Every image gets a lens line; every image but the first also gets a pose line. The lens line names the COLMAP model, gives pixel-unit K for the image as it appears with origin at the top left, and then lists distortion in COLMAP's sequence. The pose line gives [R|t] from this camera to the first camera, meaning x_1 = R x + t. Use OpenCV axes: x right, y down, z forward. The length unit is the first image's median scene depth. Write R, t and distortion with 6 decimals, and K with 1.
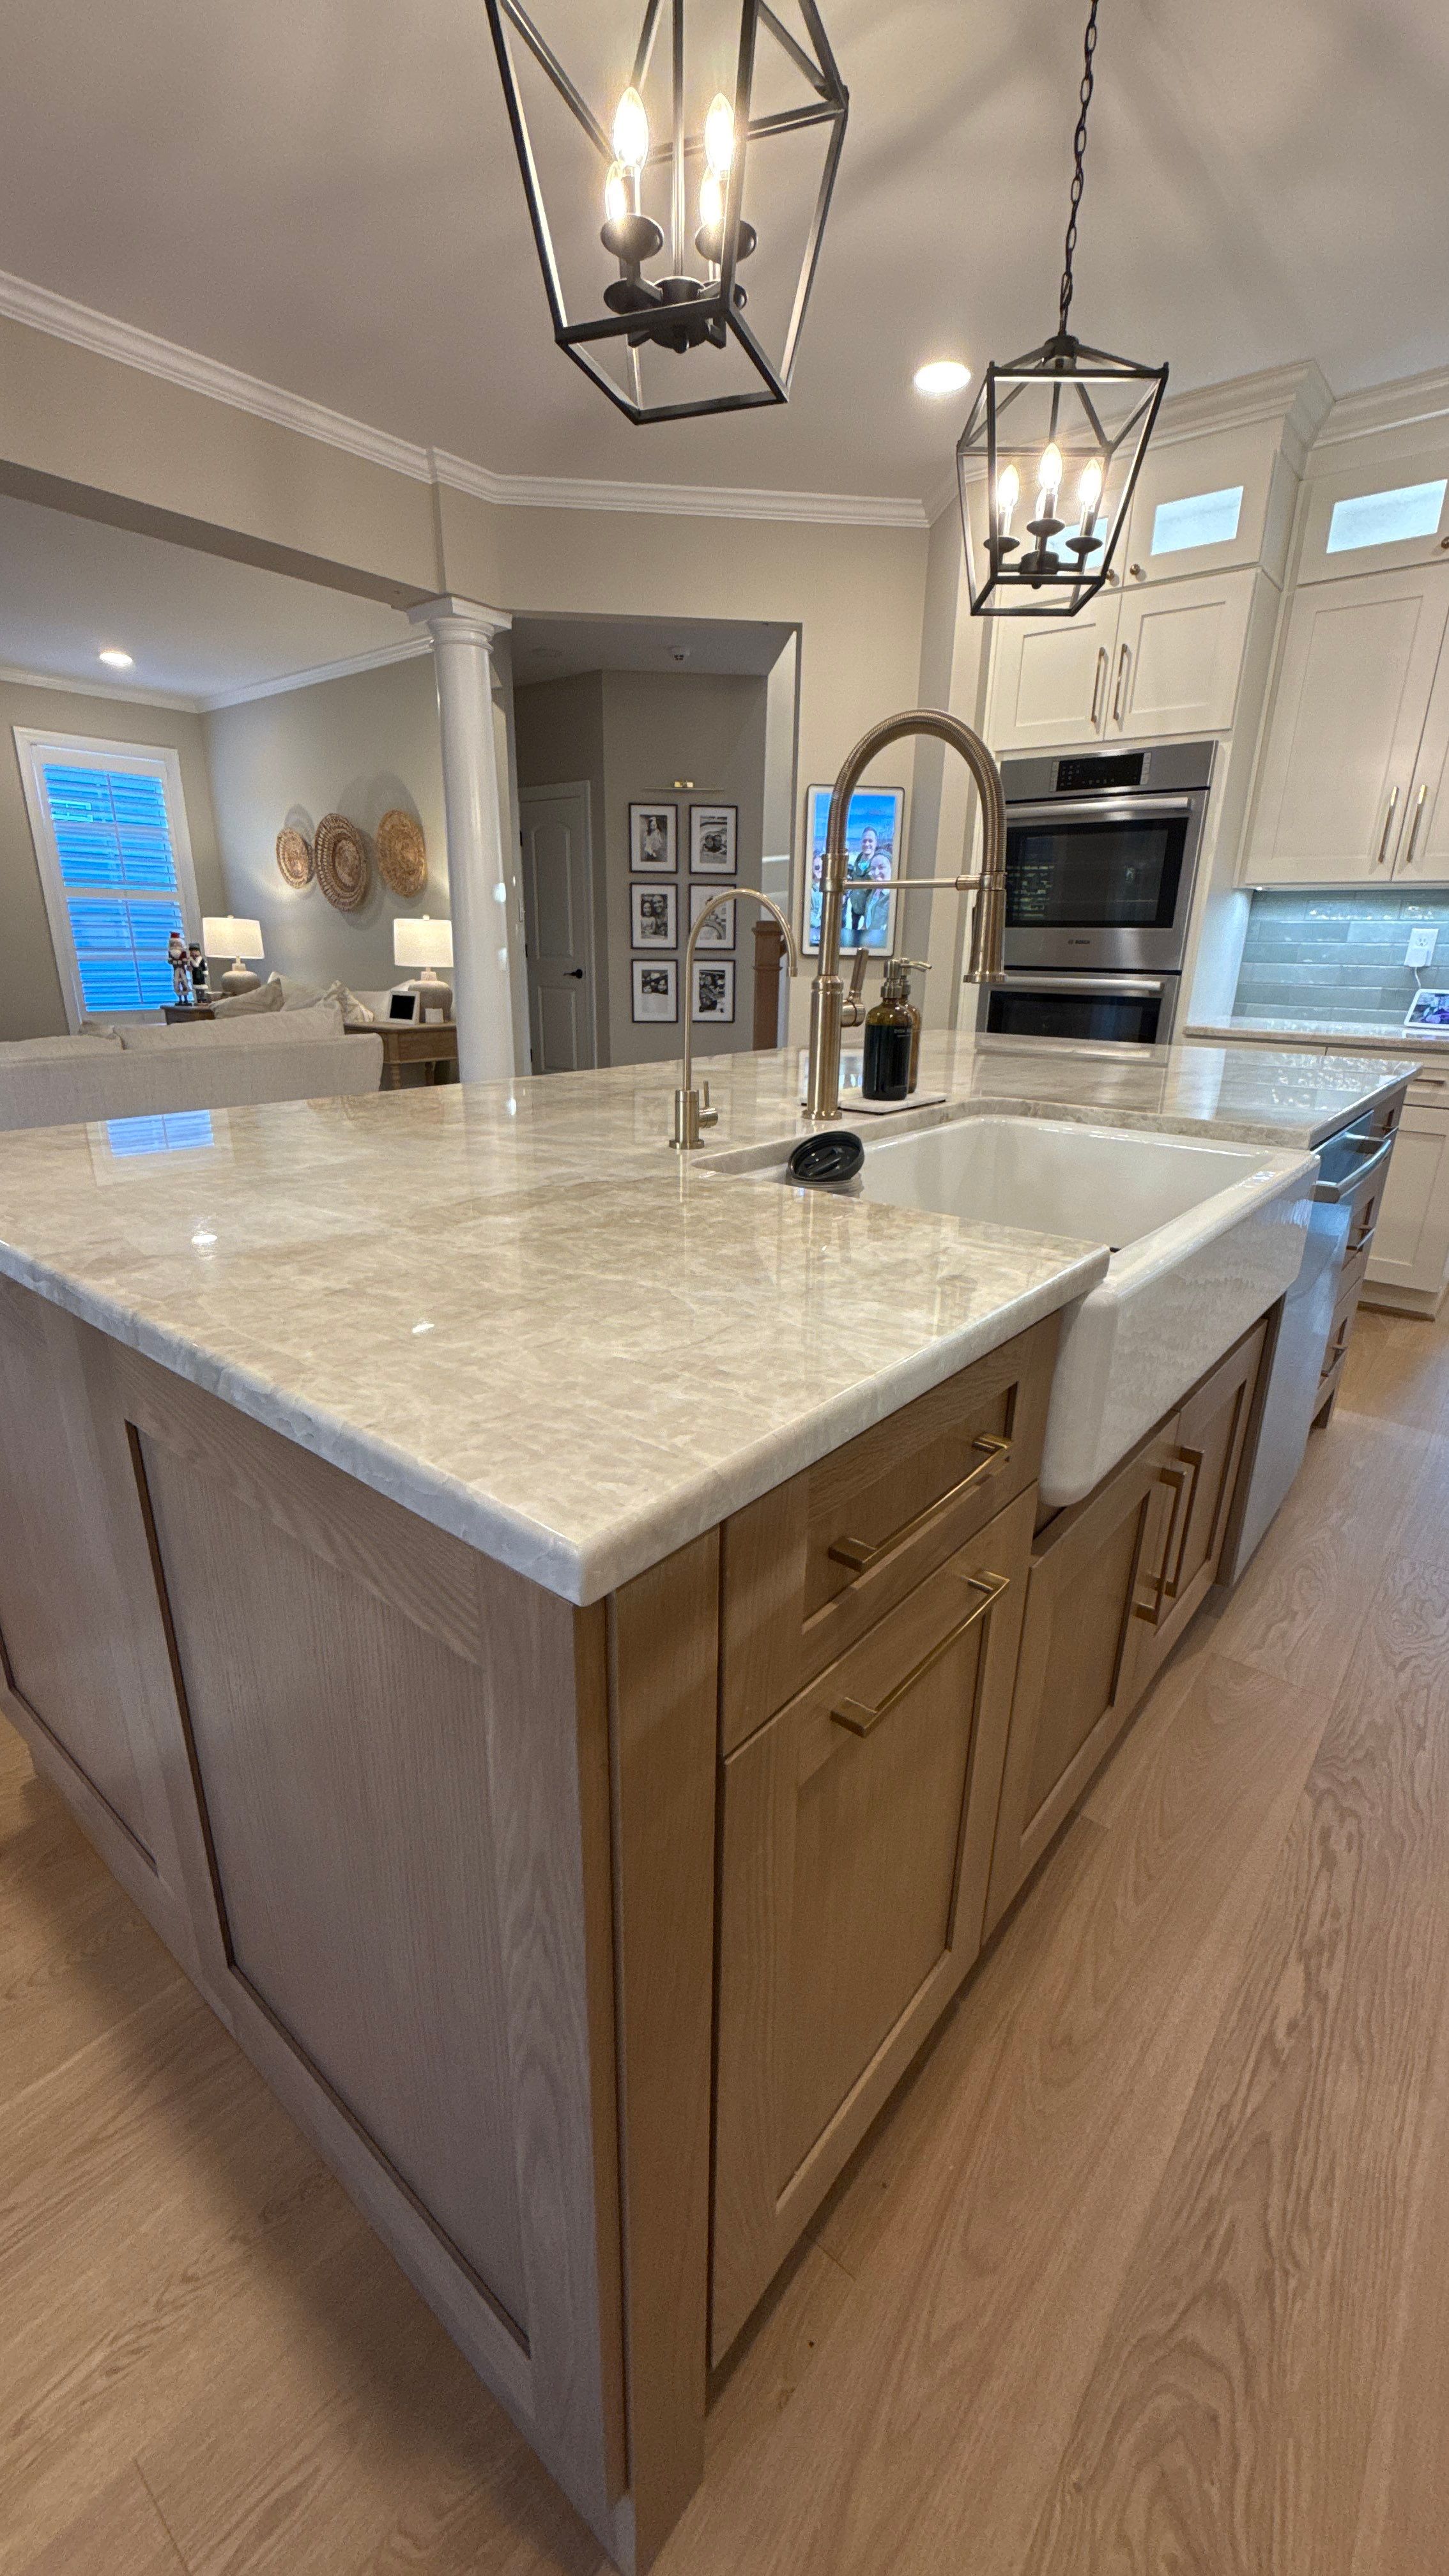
lens RADIAL K [[1023.3, 0, 727.3], [0, 1023.3, 1289.4], [0, 0, 1]] dist [-0.000631, 0.000582]
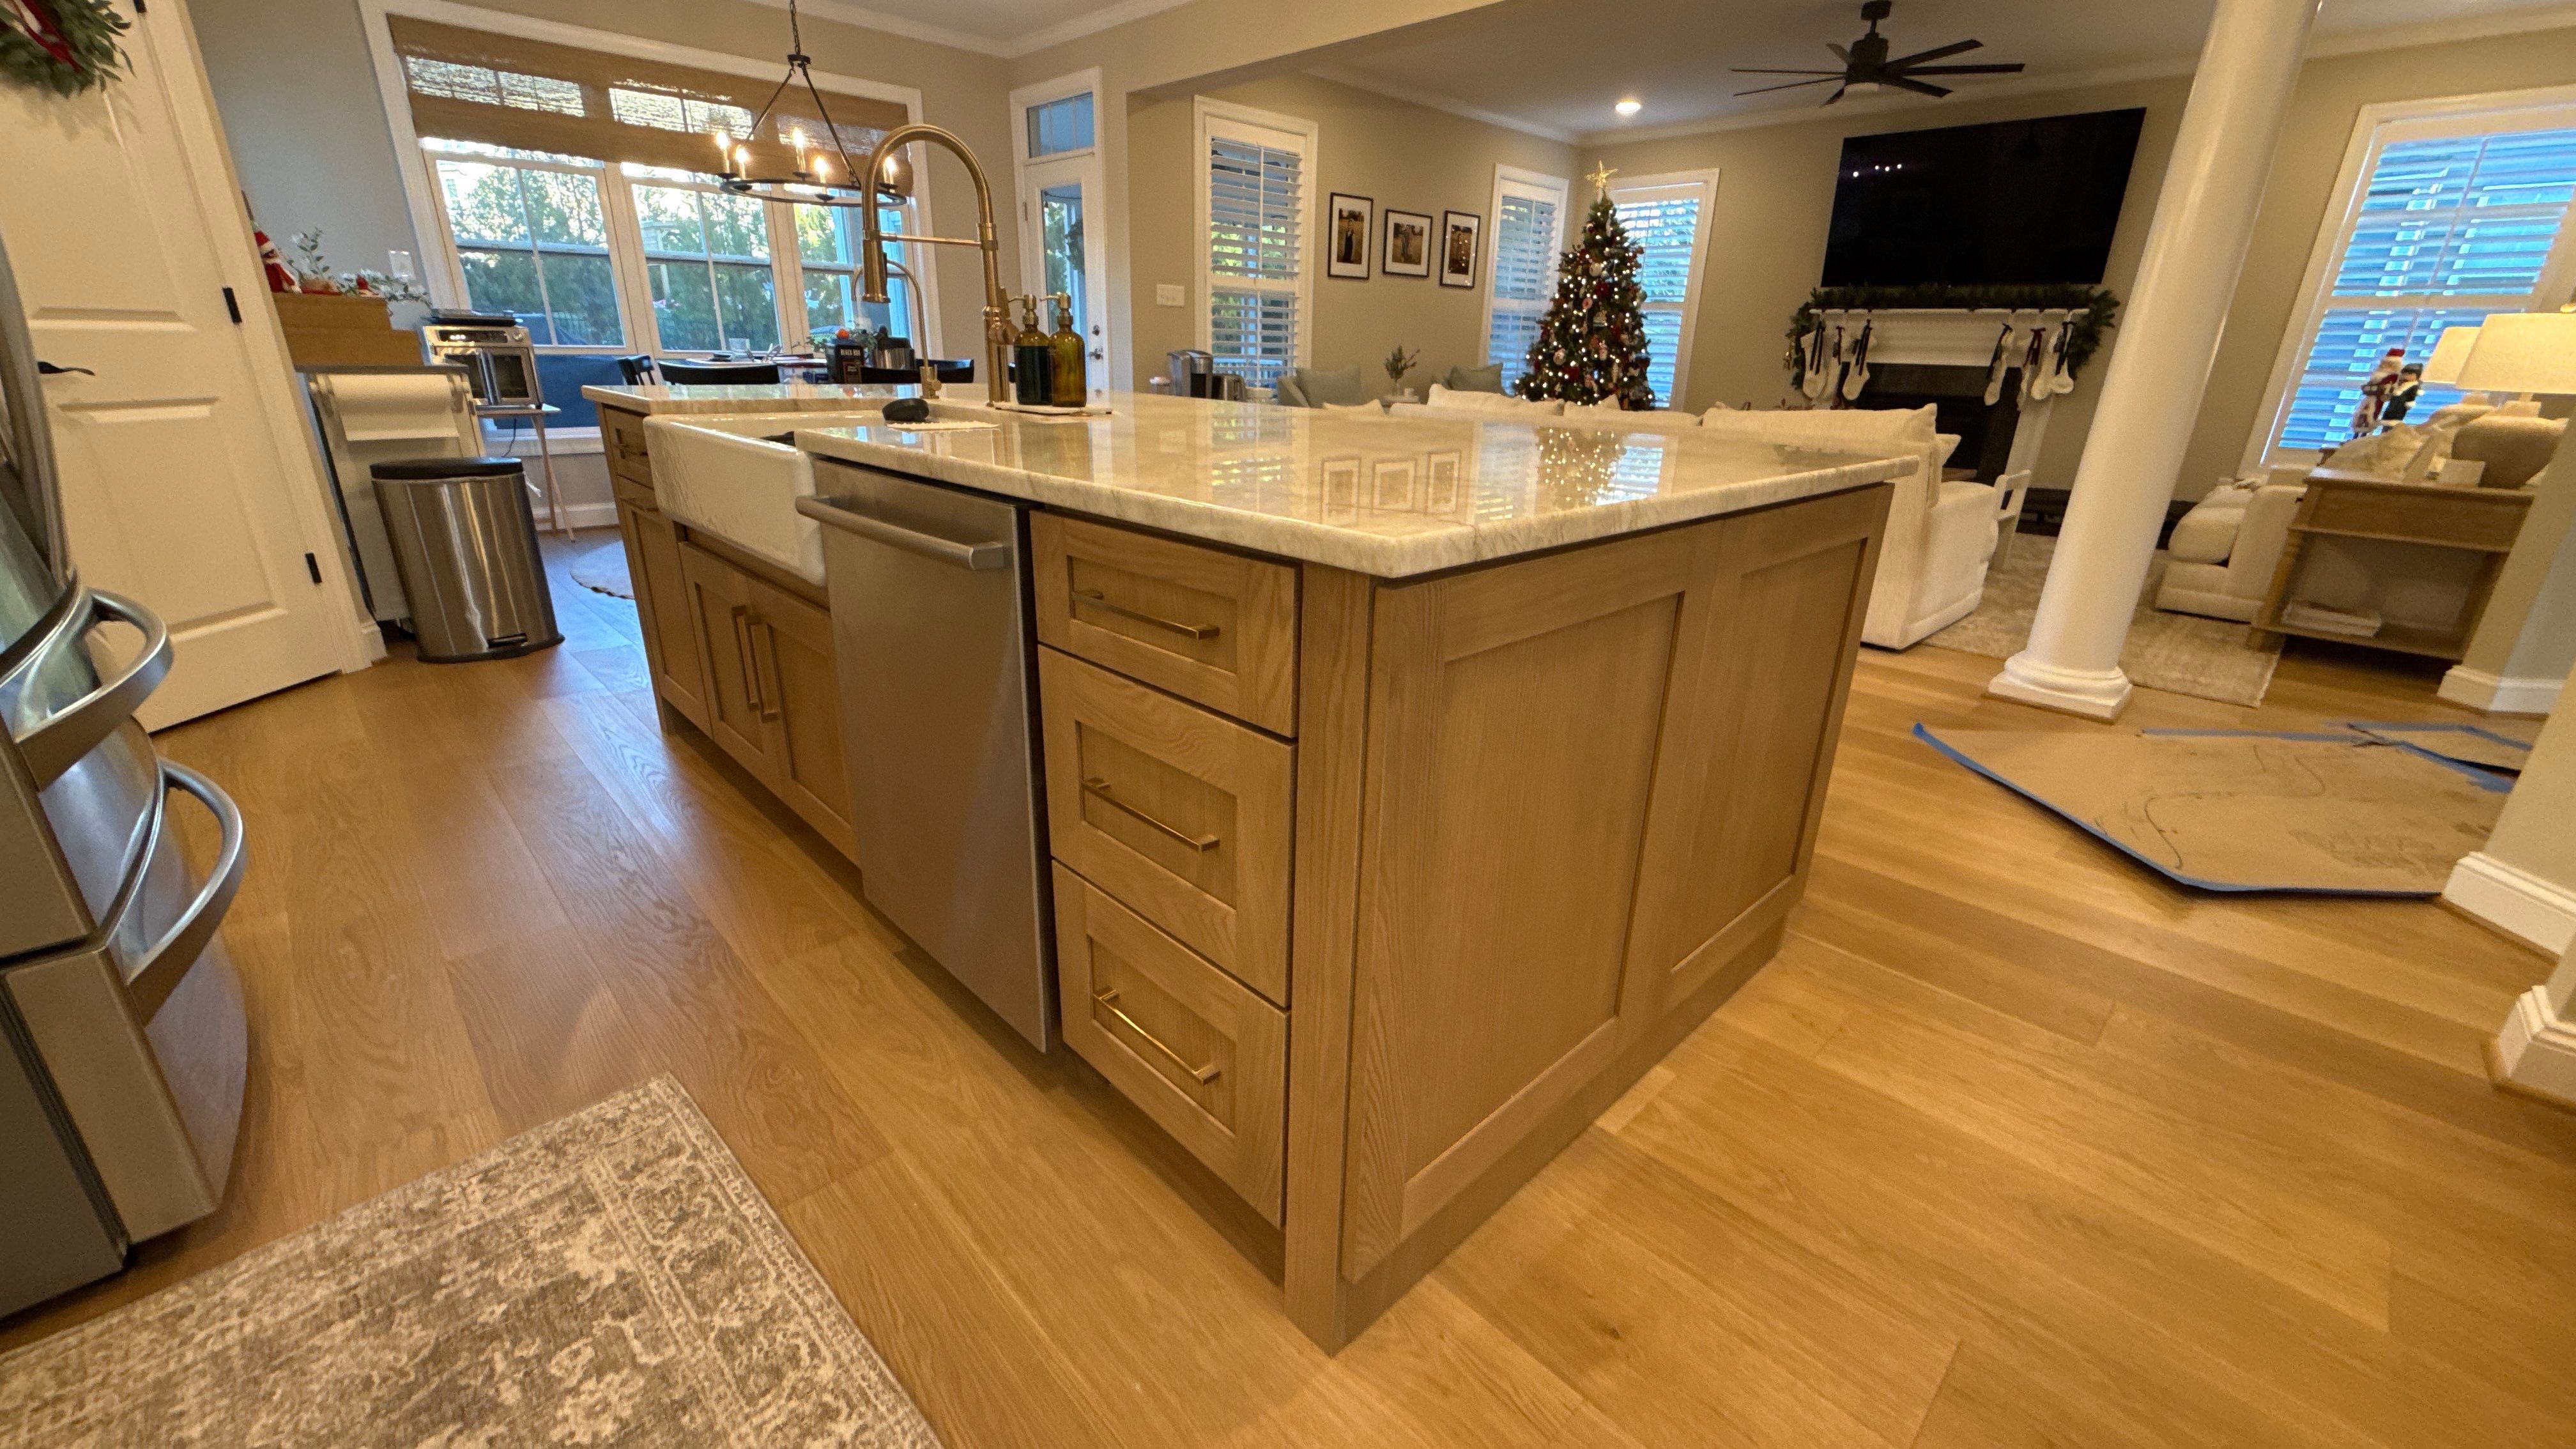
lens RADIAL K [[1023.3, 0, 1287.1], [0, 1023.3, 721.6], [0, 0, 1]] dist [-0.000631, 0.000582]
pose [[-0.113978, 0.327324, -0.938013, 2.129481], [-0.343072, 0.873117, 0.346365, -0.574070], [0.932368, 0.361284, 0.012779, 2.075241]]
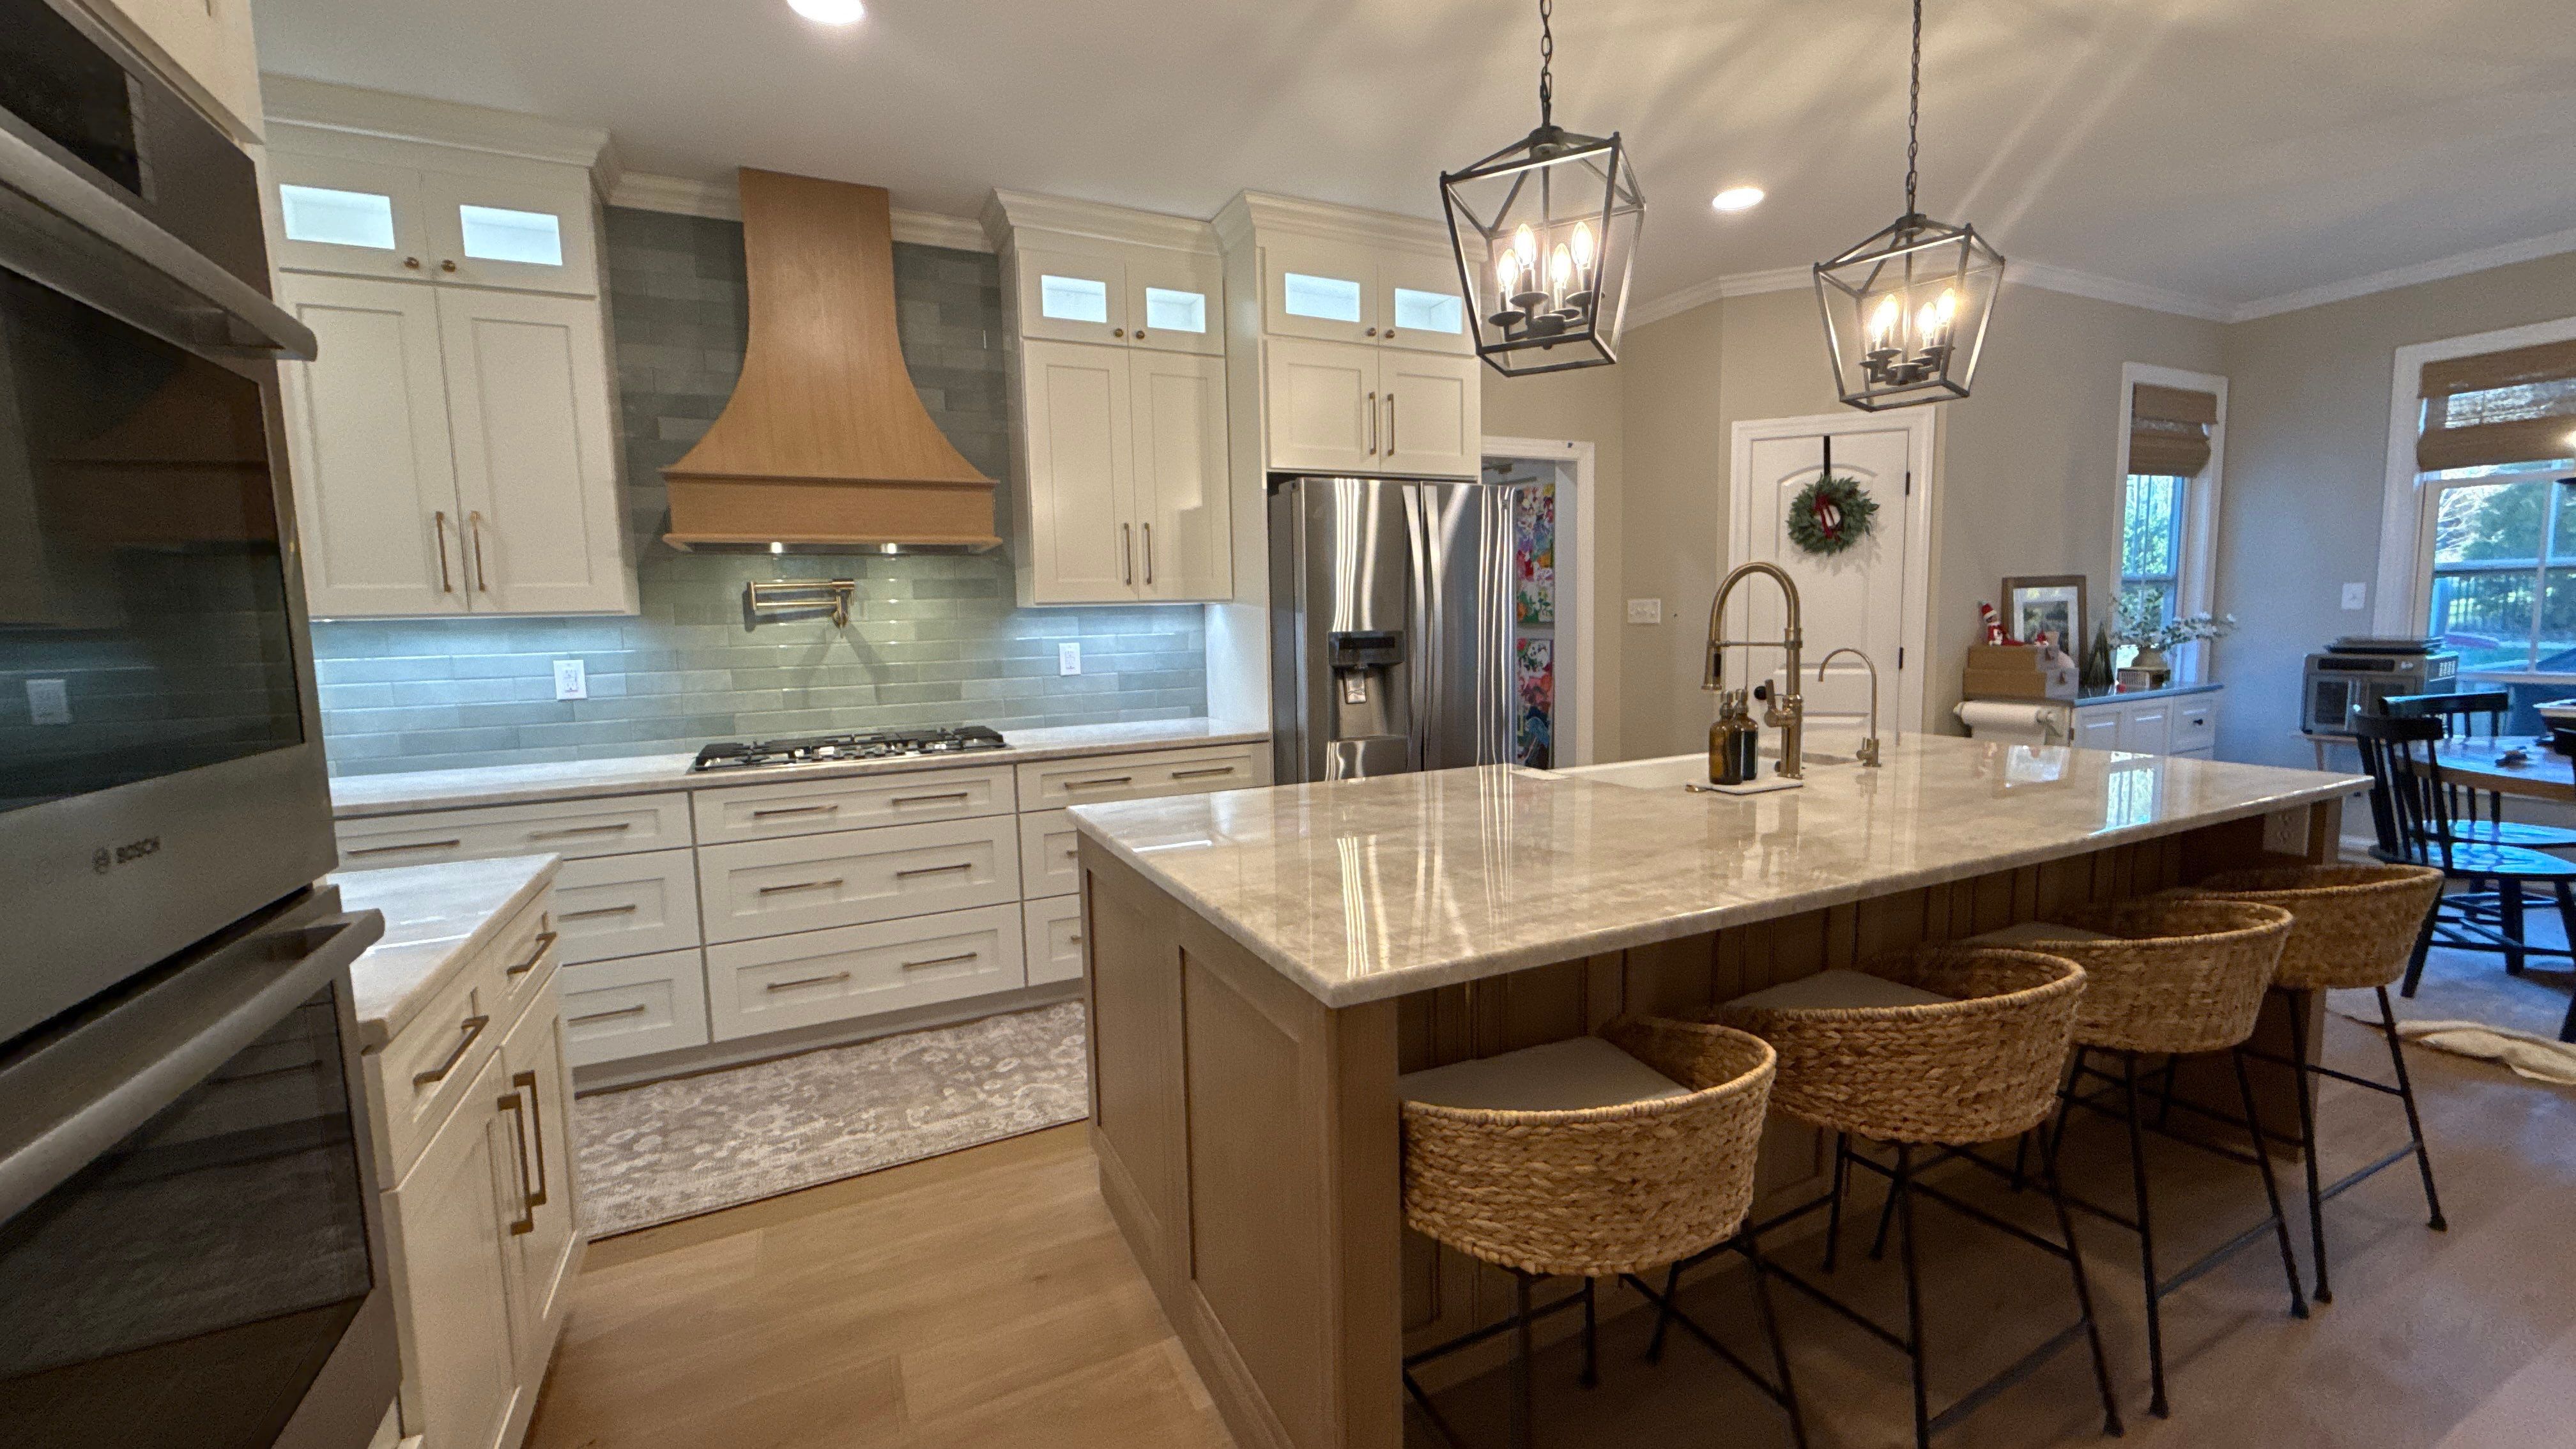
lens RADIAL K [[1023.3, 0, 1290.8], [0, 1023.3, 720.9], [0, 0, 1]] dist [-0.000631, 0.000582]
pose [[-0.907362, -0.035428, 0.418853, 0.180854], [0.145570, 0.908299, 0.392176, -1.357327], [-0.394338, 0.416818, -0.818999, 3.529275]]
